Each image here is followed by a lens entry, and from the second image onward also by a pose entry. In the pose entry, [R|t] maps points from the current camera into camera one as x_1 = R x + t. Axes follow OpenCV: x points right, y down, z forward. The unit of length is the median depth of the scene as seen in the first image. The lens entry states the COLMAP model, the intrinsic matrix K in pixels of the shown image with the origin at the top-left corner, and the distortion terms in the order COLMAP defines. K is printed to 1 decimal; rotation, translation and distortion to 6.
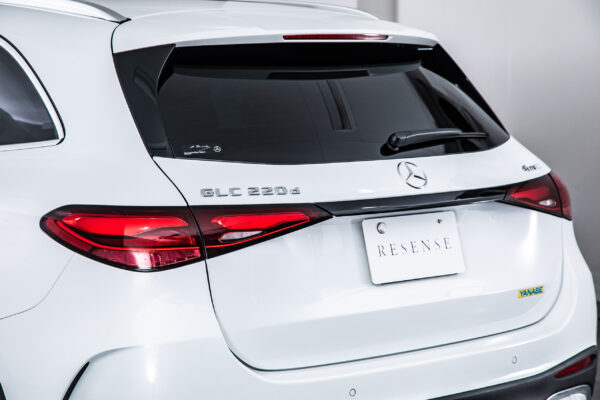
lens RADIAL K [[1448.0, 0, 295.8], [0, 1448.0, 198.7], [0, 0, 1]] dist [0.465722, 0.000000]
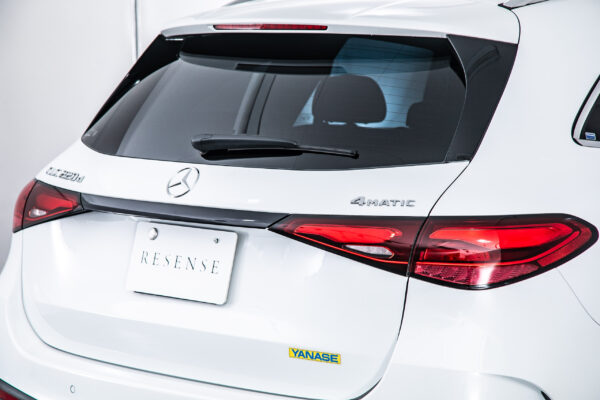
lens RADIAL K [[1822.7, 0, 288.7], [0, 1822.7, 175.7], [0, 0, 1]] dist [0.603719, 0.000000]
pose [[0.123852, 0.090494, -0.988166, 1.194591], [-0.102179, 0.991702, 0.078011, -0.113945], [0.987026, 0.091308, 0.132071, 0.911929]]
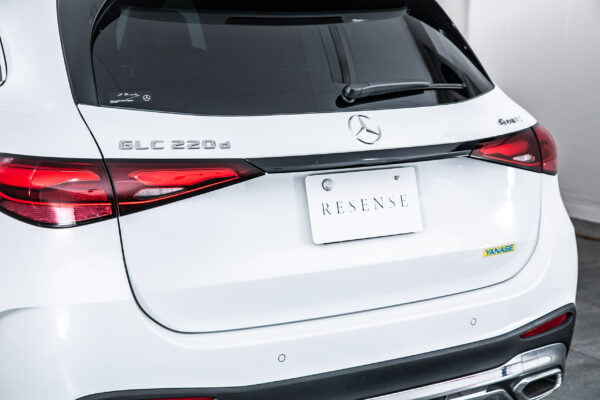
lens RADIAL K [[1133.8, 0, 304.4], [0, 1133.8, 199.8], [0, 0, 1]] dist [0.292597, 0.000000]
pose [[0.991796, 0.034779, -0.123010, 0.133557], [-0.025603, 0.996824, 0.075411, -0.025238], [0.125242, -0.071643, 0.989536, 0.256289]]
